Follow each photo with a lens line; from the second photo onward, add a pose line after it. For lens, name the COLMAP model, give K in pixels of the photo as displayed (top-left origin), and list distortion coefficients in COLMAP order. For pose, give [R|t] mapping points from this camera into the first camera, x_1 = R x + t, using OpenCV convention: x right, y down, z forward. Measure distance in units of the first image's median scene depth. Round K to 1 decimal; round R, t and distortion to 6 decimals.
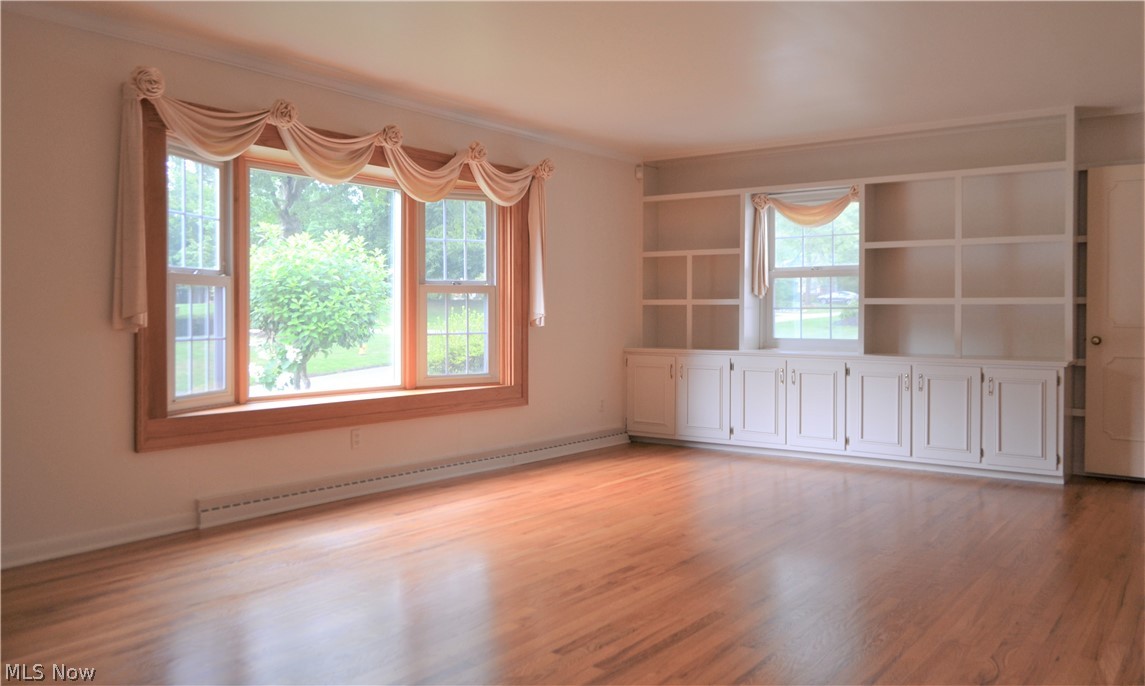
lens RADIAL K [[917.1, 0, 572.9], [0, 917.1, 316.7], [0, 0, 1]] dist [0.002725, 0.000366]
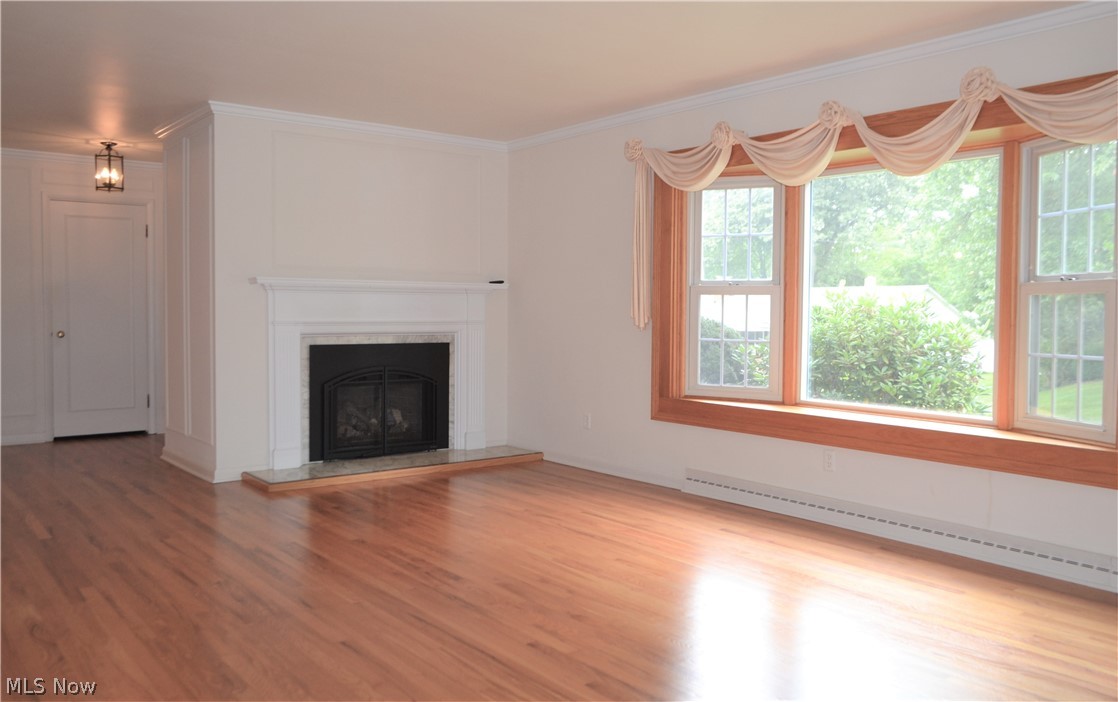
lens RADIAL K [[913.0, 0, 559.0], [0, 913.0, 351.0], [0, 0, 1]] dist [0.009315, 0.003664]
pose [[-0.285214, 0.039521, -0.957649, 0.727614], [-0.014029, 0.998870, 0.045401, -0.011936], [0.958361, 0.026384, -0.284338, 1.043879]]
